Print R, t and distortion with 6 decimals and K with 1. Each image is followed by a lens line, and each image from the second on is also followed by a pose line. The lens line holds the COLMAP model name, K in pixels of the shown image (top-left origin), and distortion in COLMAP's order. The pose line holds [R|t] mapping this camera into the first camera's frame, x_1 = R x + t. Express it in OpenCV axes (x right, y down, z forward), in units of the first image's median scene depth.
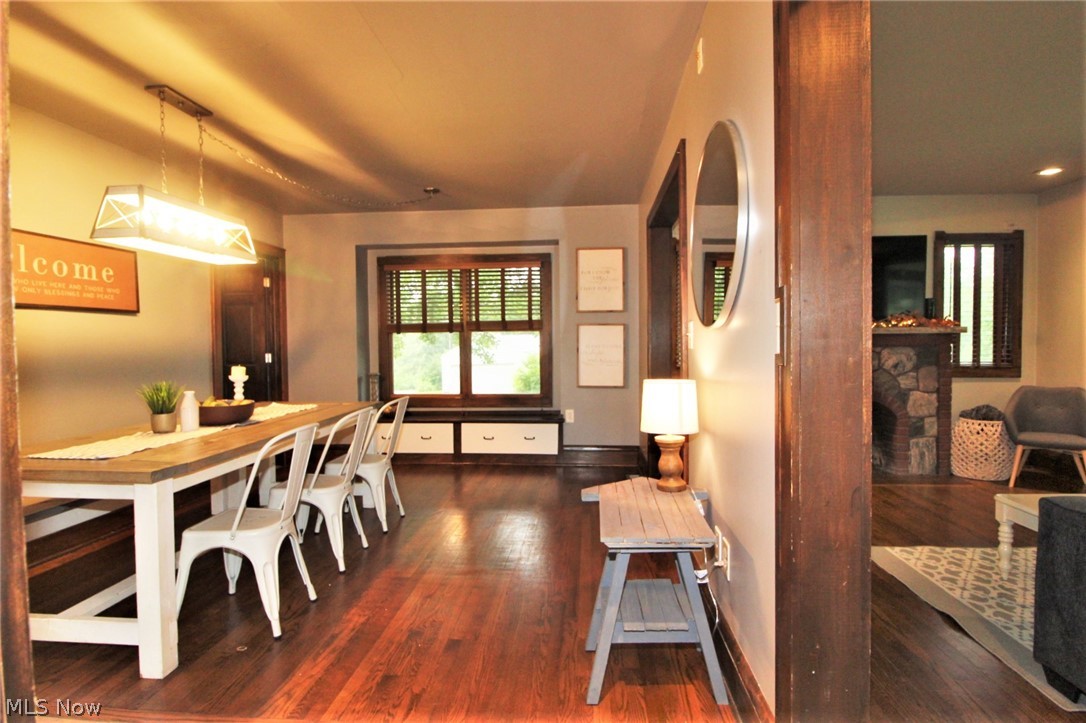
lens RADIAL K [[553.5, 0, 543.0], [0, 553.5, 361.5], [0, 0, 1]] dist [0.004934, -0.015169]
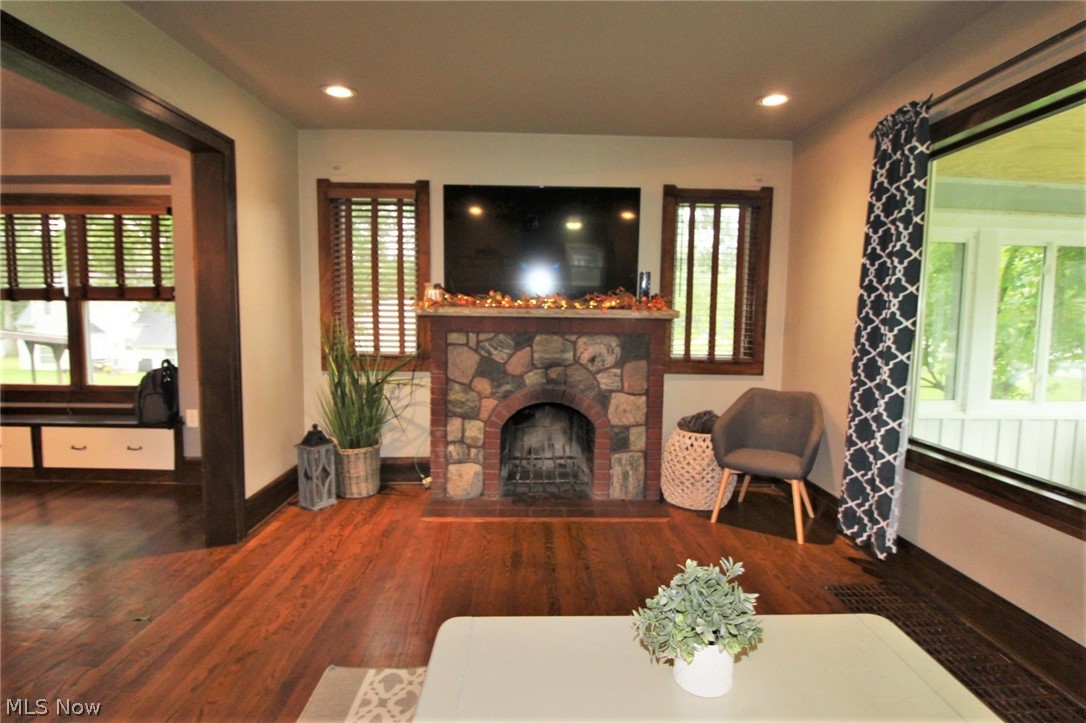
lens RADIAL K [[541.7, 0, 543.0], [0, 541.7, 361.5], [0, 0, 1]] dist [-0.004092, -0.000778]
pose [[0.994948, 0.013399, 0.099497, 0.493201], [-0.019046, 0.998248, 0.056023, -0.030188], [-0.098572, -0.057635, 0.993460, 0.264823]]
